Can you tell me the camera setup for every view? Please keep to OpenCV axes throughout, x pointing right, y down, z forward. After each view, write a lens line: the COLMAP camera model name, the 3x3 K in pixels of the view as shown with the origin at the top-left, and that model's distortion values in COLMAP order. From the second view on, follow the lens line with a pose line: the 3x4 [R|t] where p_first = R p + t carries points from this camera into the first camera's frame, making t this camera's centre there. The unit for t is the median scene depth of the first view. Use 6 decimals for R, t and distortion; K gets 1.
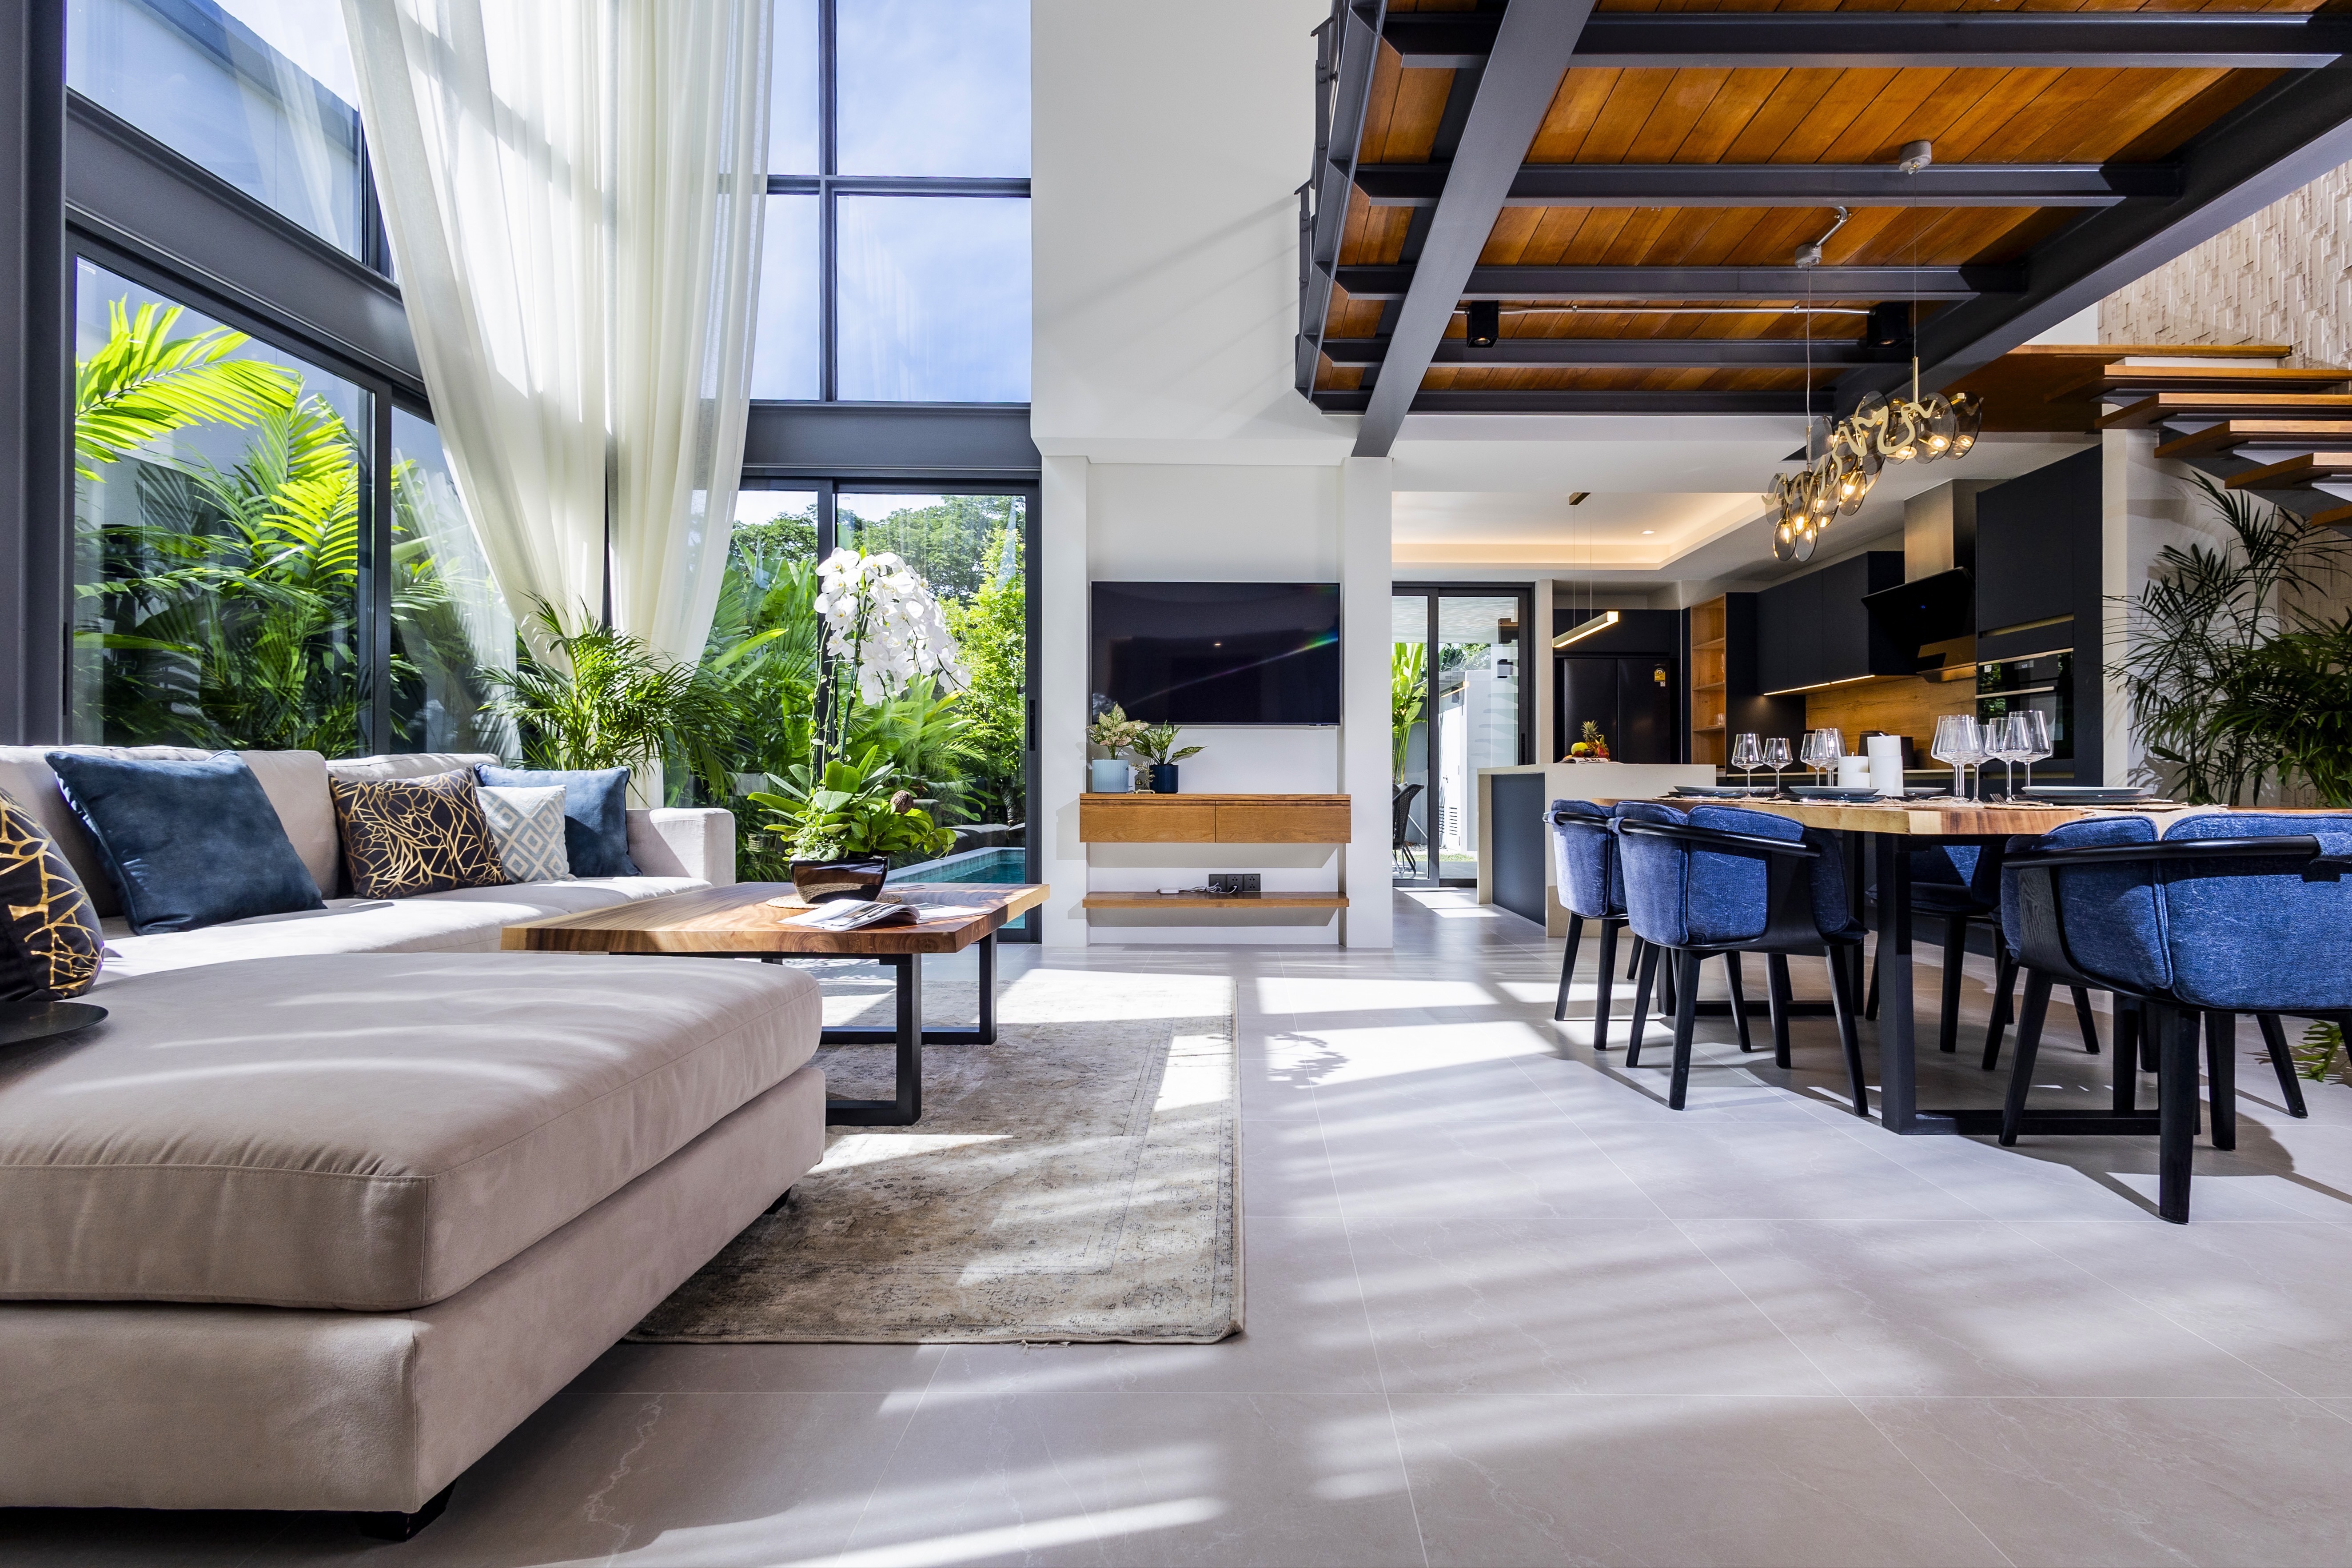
lens RADIAL K [[1139.4, 0, 1242.5], [0, 1139.4, 784.2], [0, 0, 1]] dist [0.015226, -0.000633]
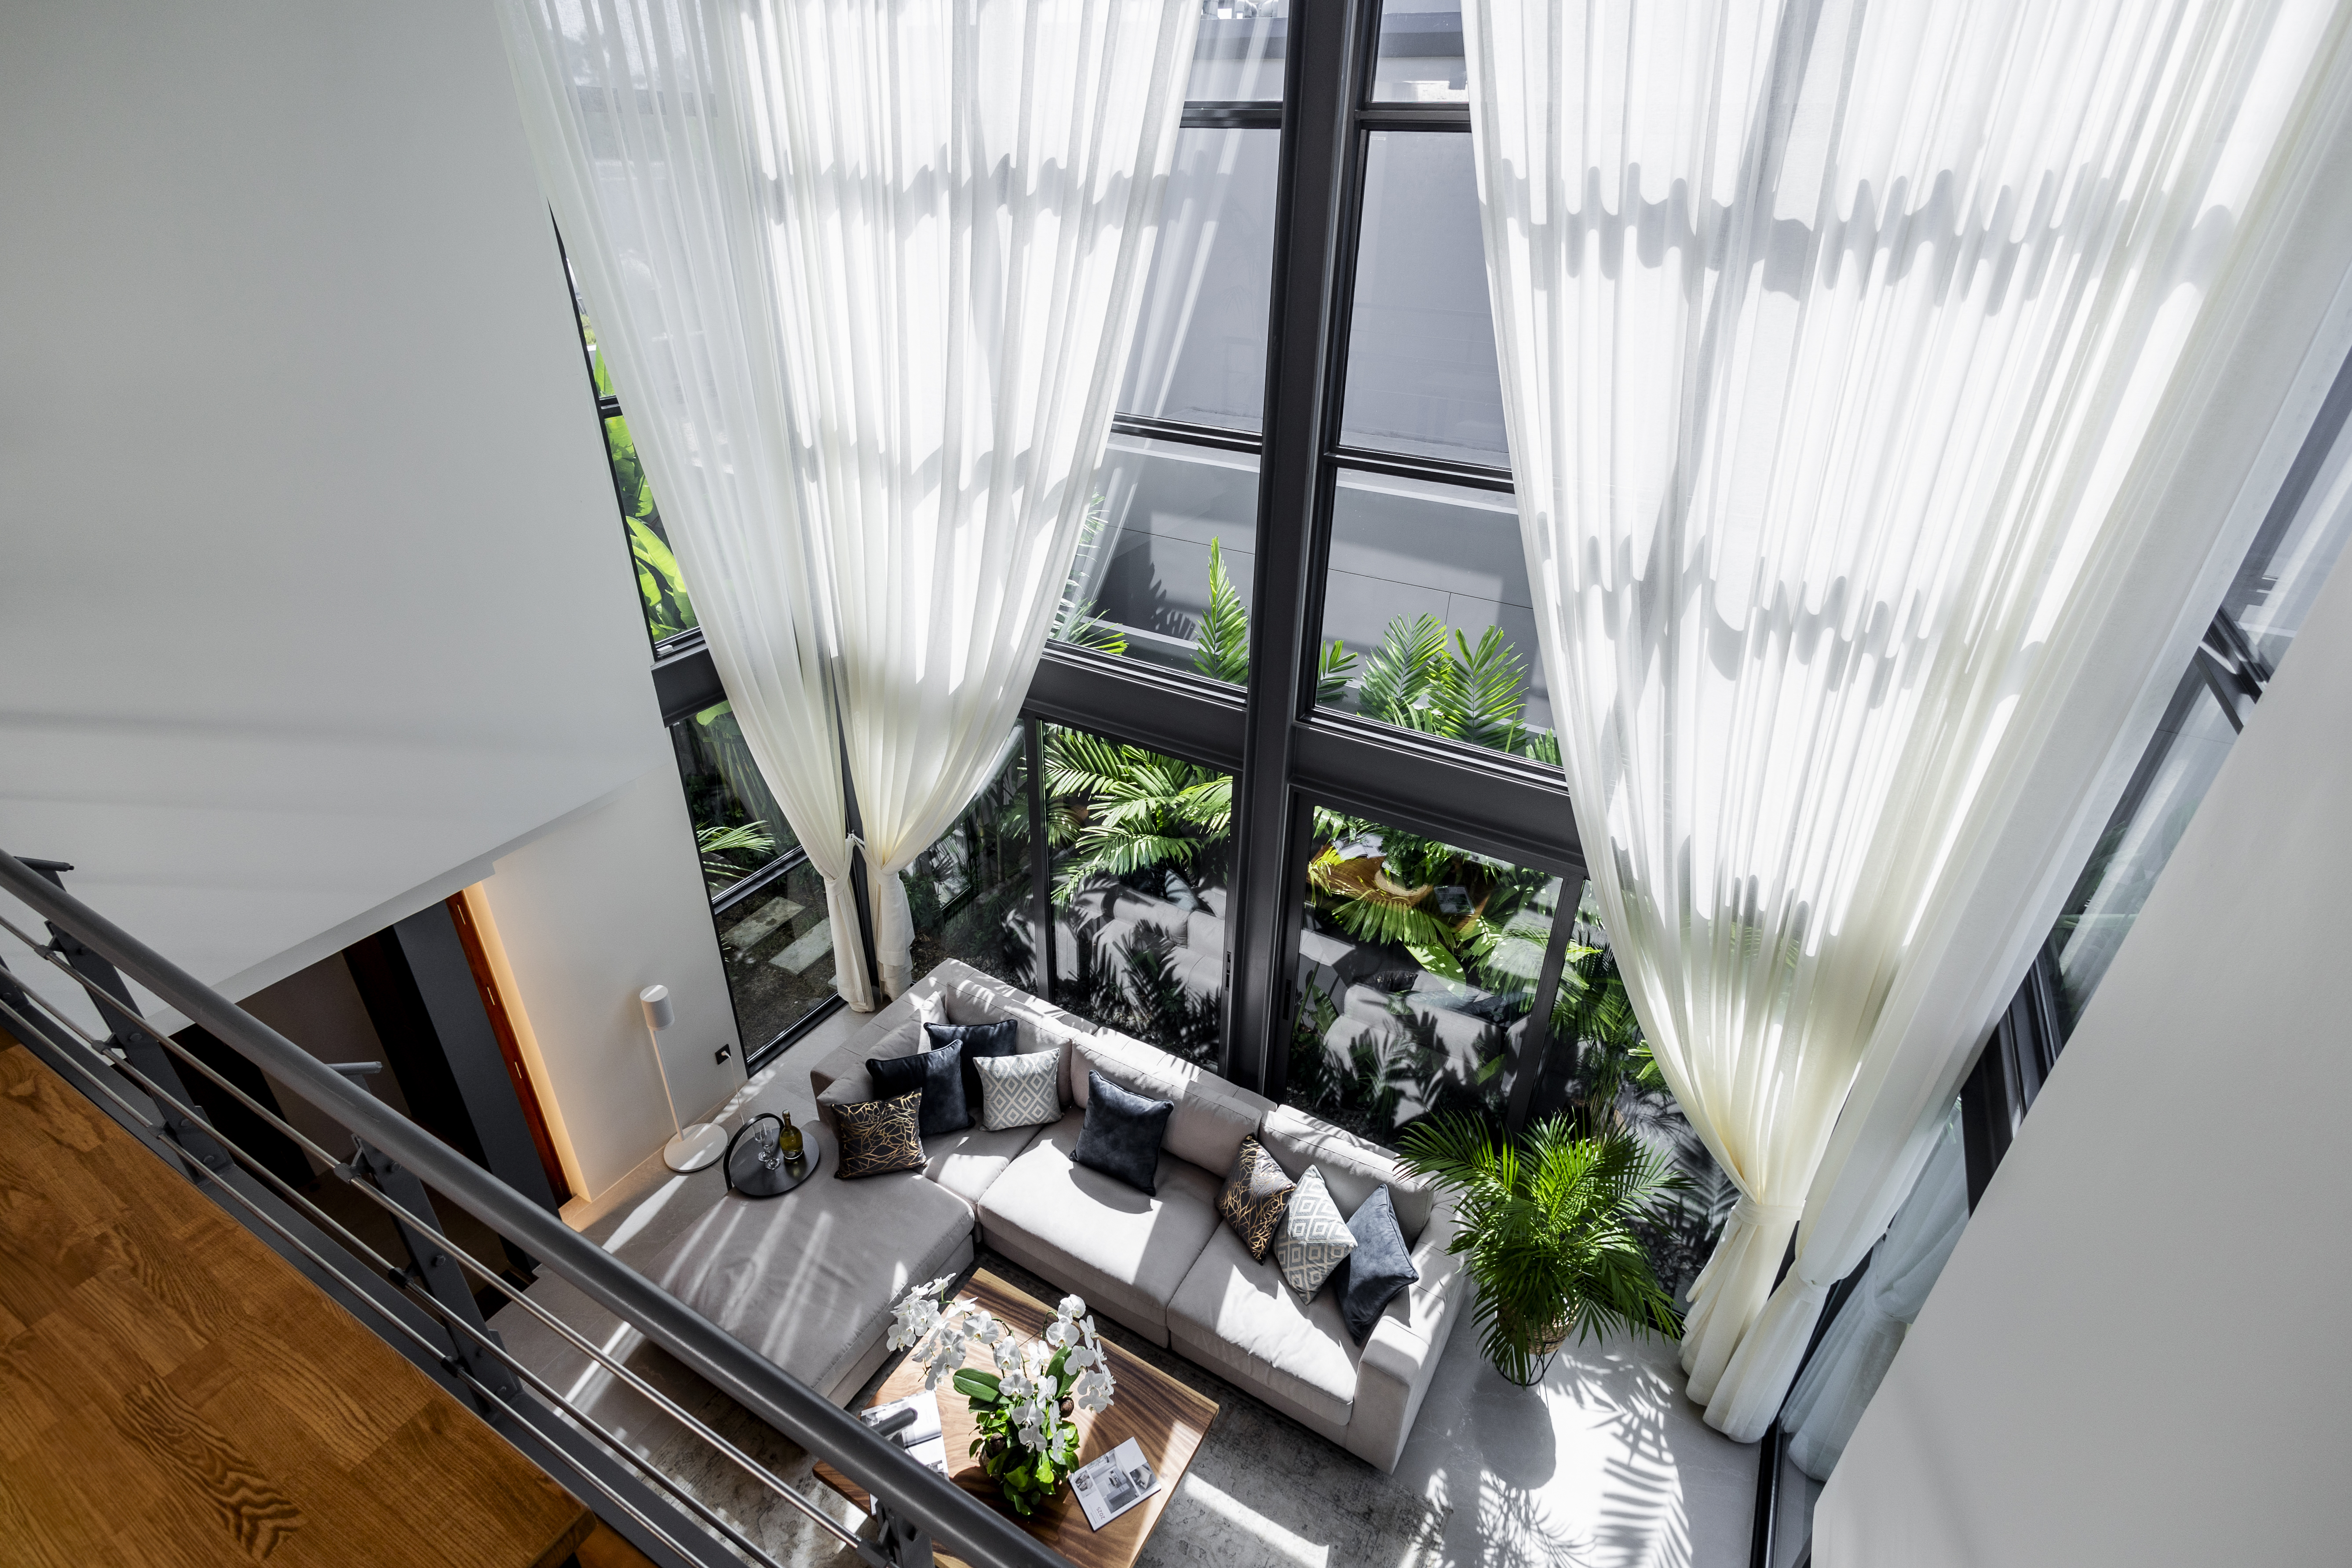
lens RADIAL K [[1107.6, 0, 1200.8], [0, 1107.6, 771.5], [0, 0, 1]] dist [0.010831, -0.001516]
pose [[-0.493136, 0.403470, -0.770733, 0.193226], [-0.032979, 0.876642, 0.480012, -0.967593], [0.869327, 0.262129, -0.418998, 1.170283]]
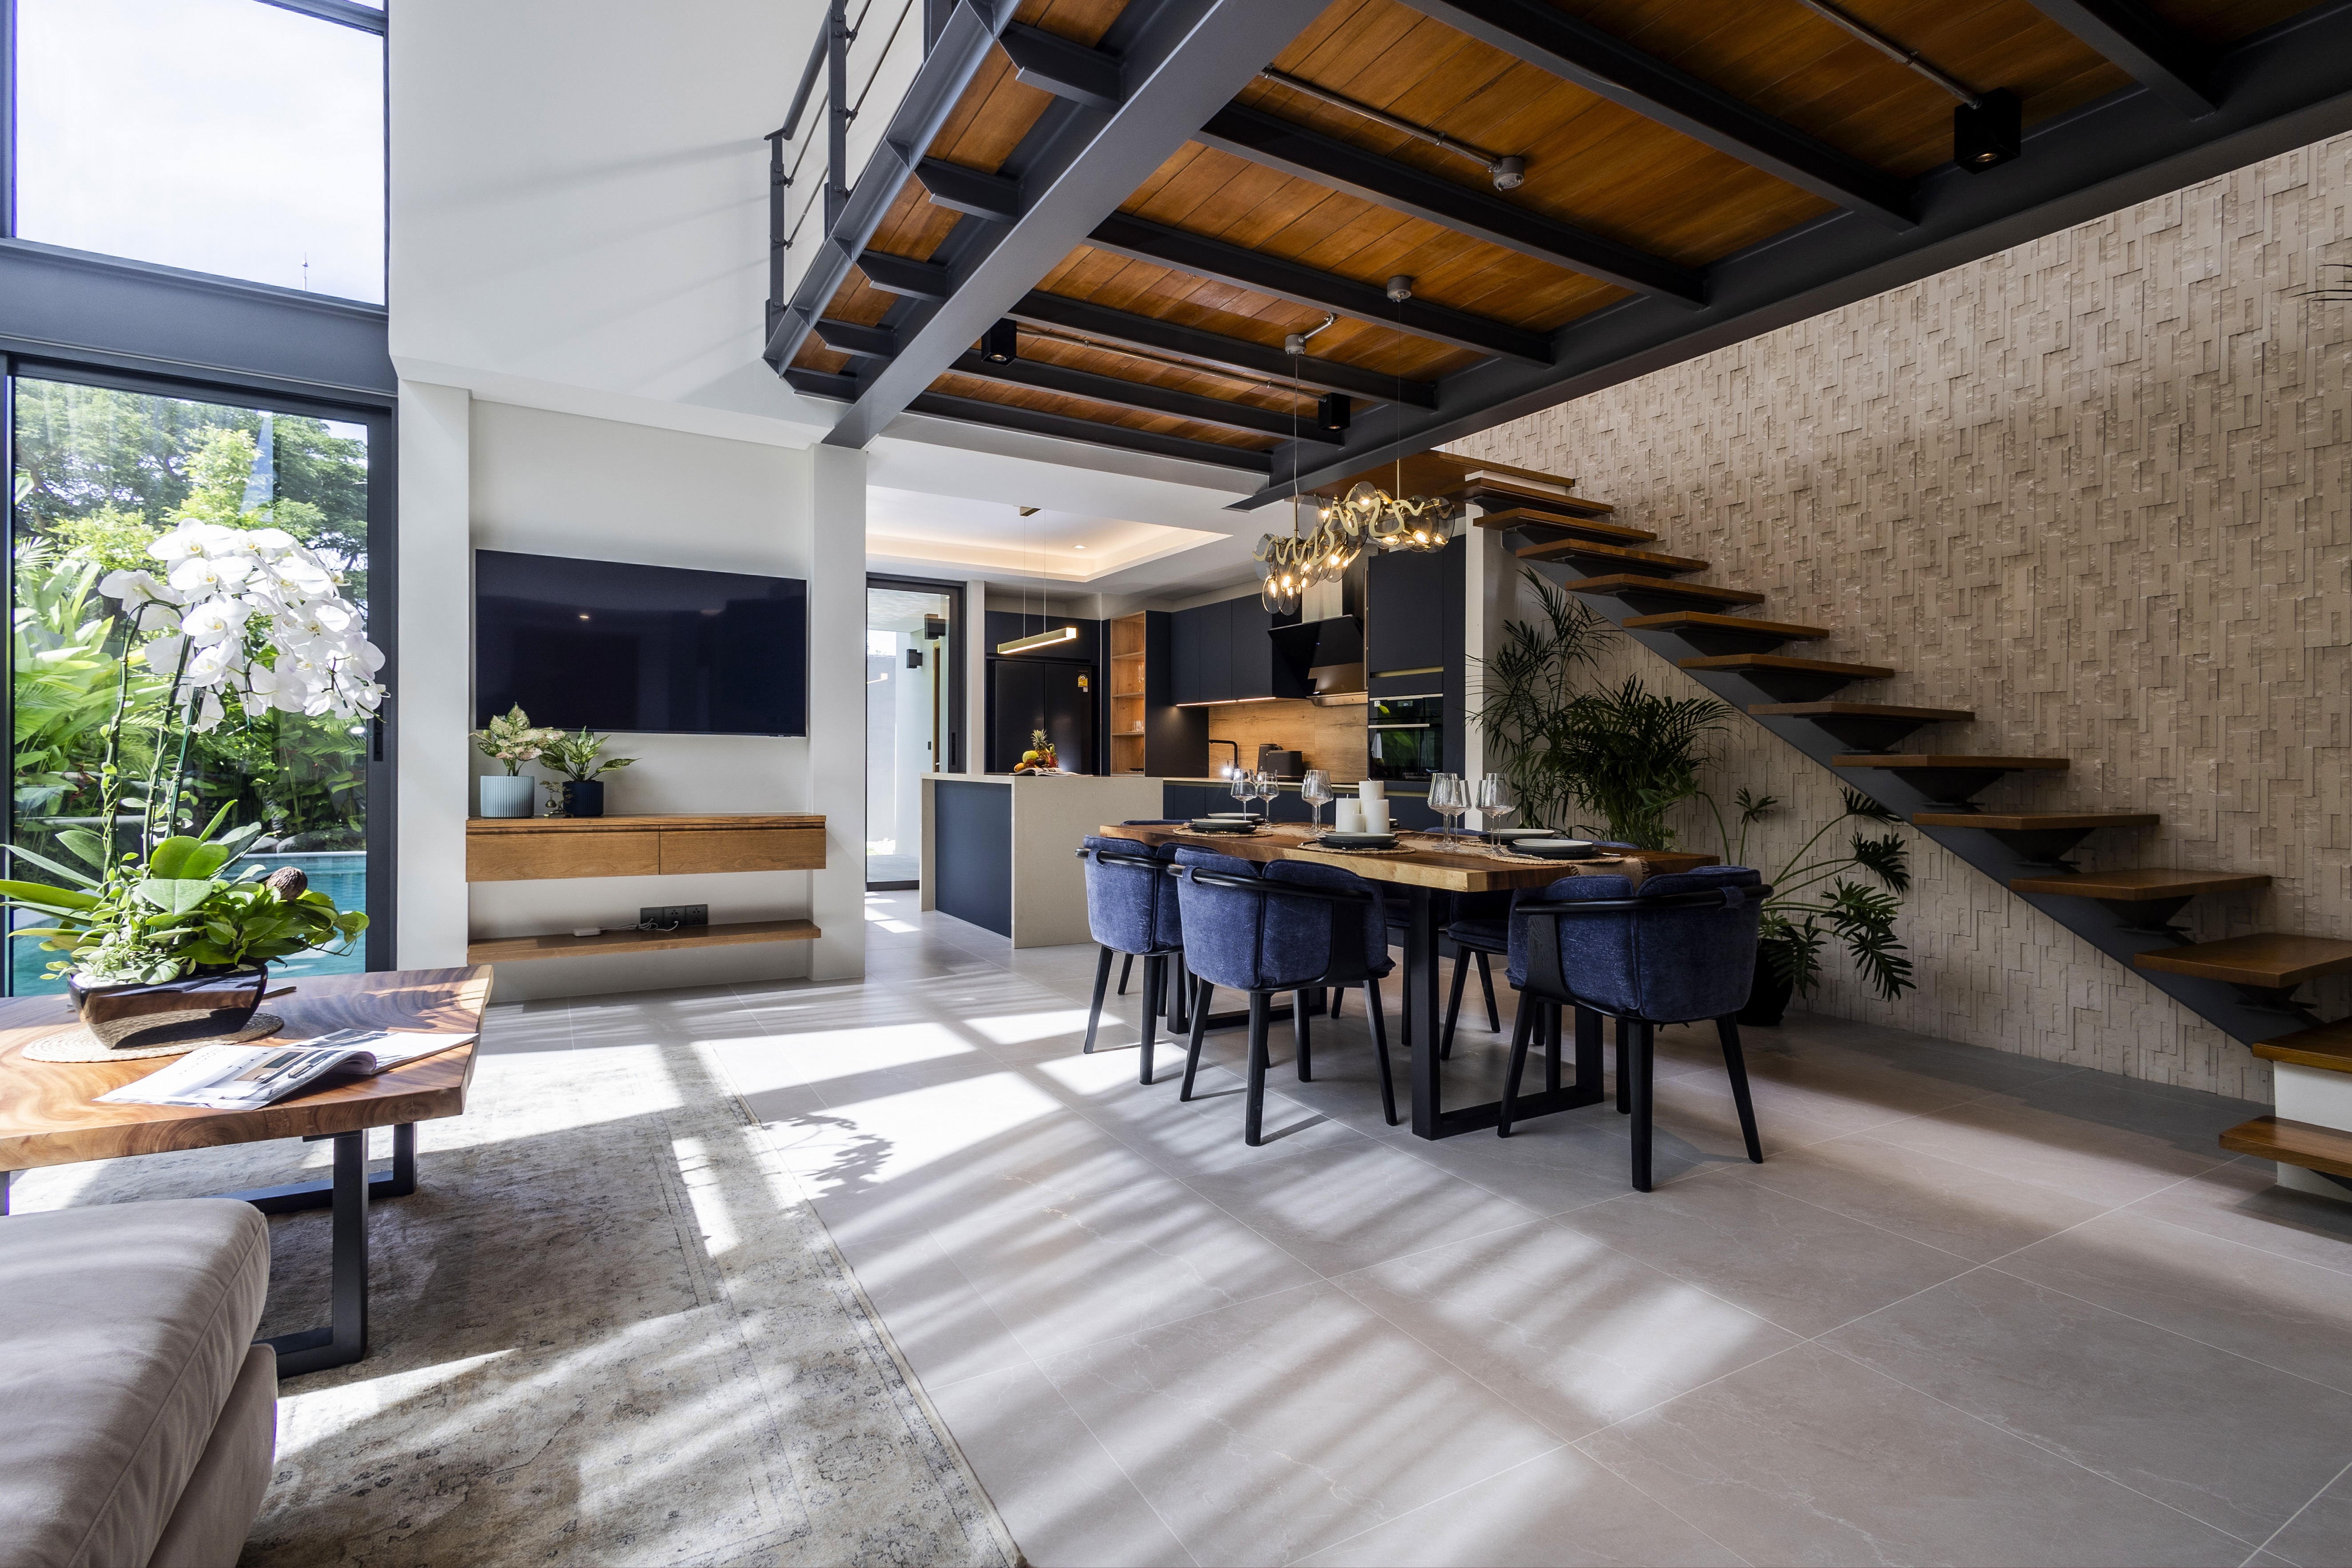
lens RADIAL K [[1122.8, 0, 1226.5], [0, 1122.8, 760.6], [0, 0, 1]] dist [0.010178, -0.000940]
pose [[0.854939, 0.007282, 0.518677, -0.126937], [-0.008796, 0.999961, 0.000460, -0.049513], [-0.518654, -0.004956, 0.854970, 0.083064]]
